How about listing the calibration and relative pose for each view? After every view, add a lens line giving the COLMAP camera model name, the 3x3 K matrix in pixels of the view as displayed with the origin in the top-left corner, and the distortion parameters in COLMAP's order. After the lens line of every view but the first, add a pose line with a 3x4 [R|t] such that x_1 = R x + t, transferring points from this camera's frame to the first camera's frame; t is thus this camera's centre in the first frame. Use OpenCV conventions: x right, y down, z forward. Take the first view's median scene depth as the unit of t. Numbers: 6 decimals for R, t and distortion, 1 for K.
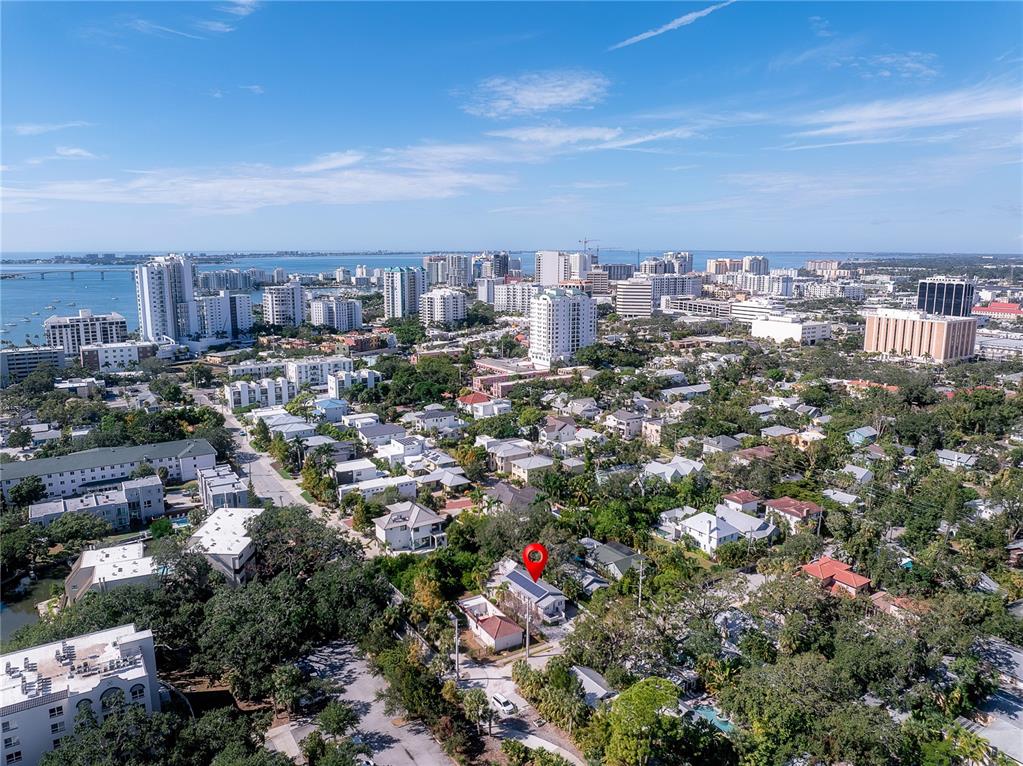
lens RADIAL K [[723.9, 0, 511.5], [0, 723.9, 383.0], [0, 0, 1]] dist [-0.044133, -0.000764]
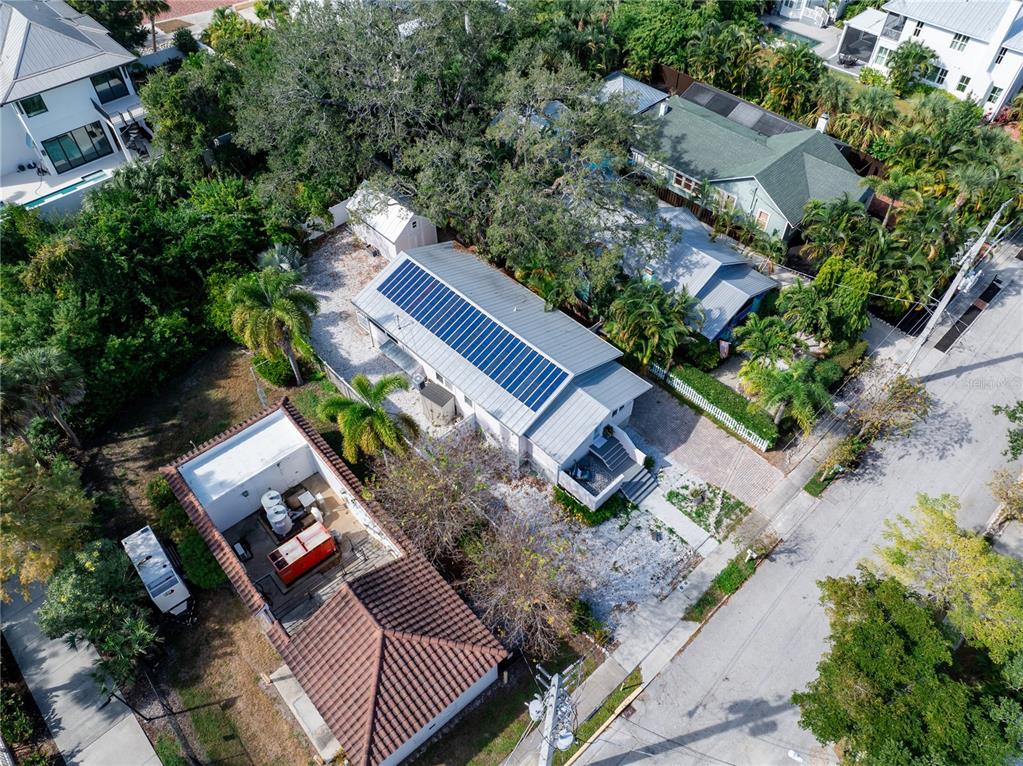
lens RADIAL K [[723.9, 0, 511.5], [0, 723.9, 383.0], [0, 0, 1]] dist [-0.044133, -0.000764]
pose [[0.984725, -0.132172, 0.113347, 0.002275], [0.033191, 0.781533, 0.622980, 0.063867], [-0.170925, -0.609702, 0.773982, 0.357950]]
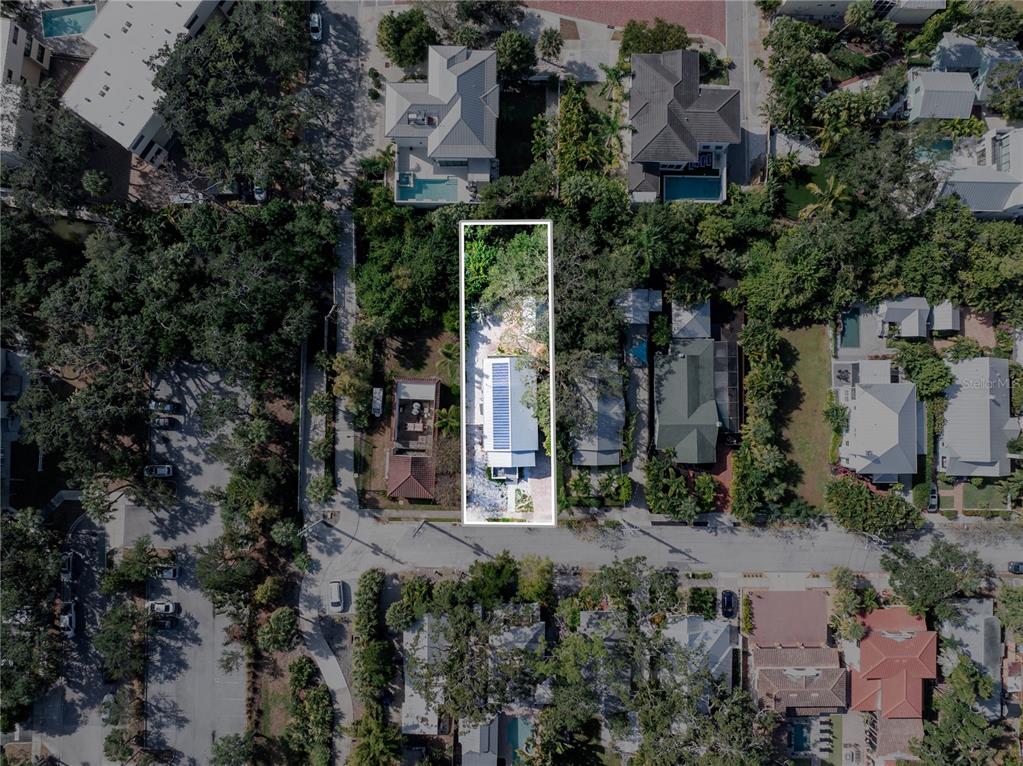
lens RADIAL K [[723.9, 0, 511.5], [0, 723.9, 383.0], [0, 0, 1]] dist [-0.044133, -0.000764]
pose [[0.831928, 0.553949, -0.032188, 0.016882], [-0.093846, 0.197639, 0.975772, -0.164768], [0.546890, -0.808752, 0.216408, 0.392894]]
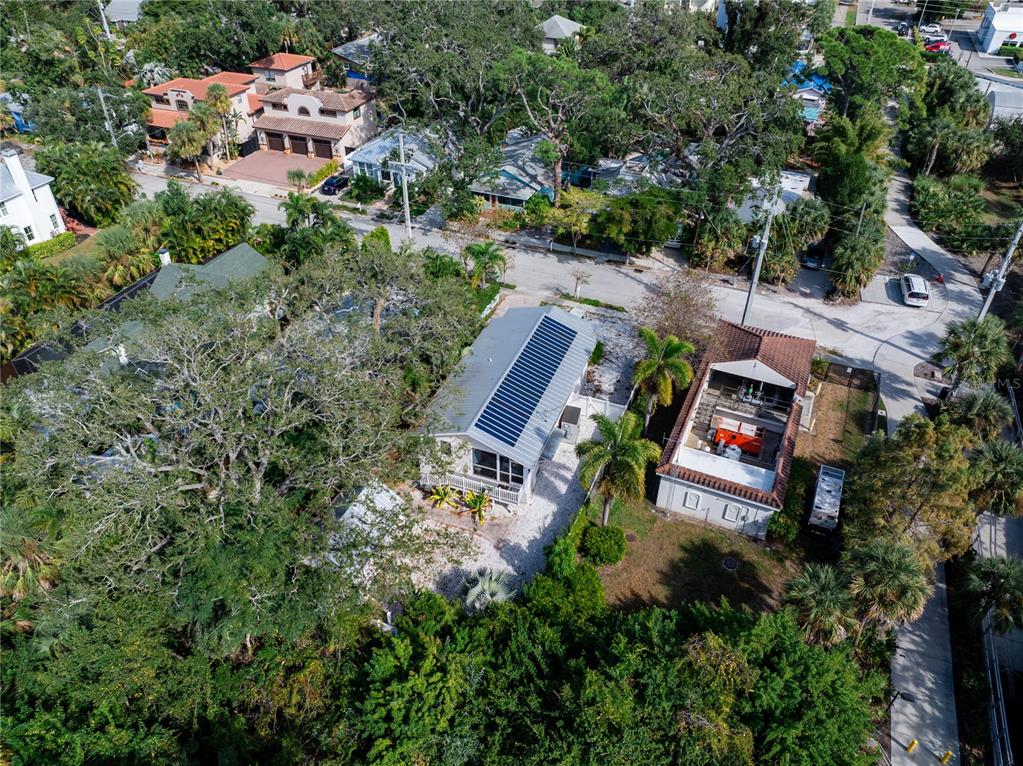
lens RADIAL K [[723.9, 0, 511.5], [0, 723.9, 383.0], [0, 0, 1]] dist [-0.044133, -0.000764]
pose [[-0.568558, -0.500044, 0.653221, -0.072472], [0.148535, 0.718600, 0.679376, 0.038628], [-0.809123, 0.483291, -0.334291, 0.492258]]
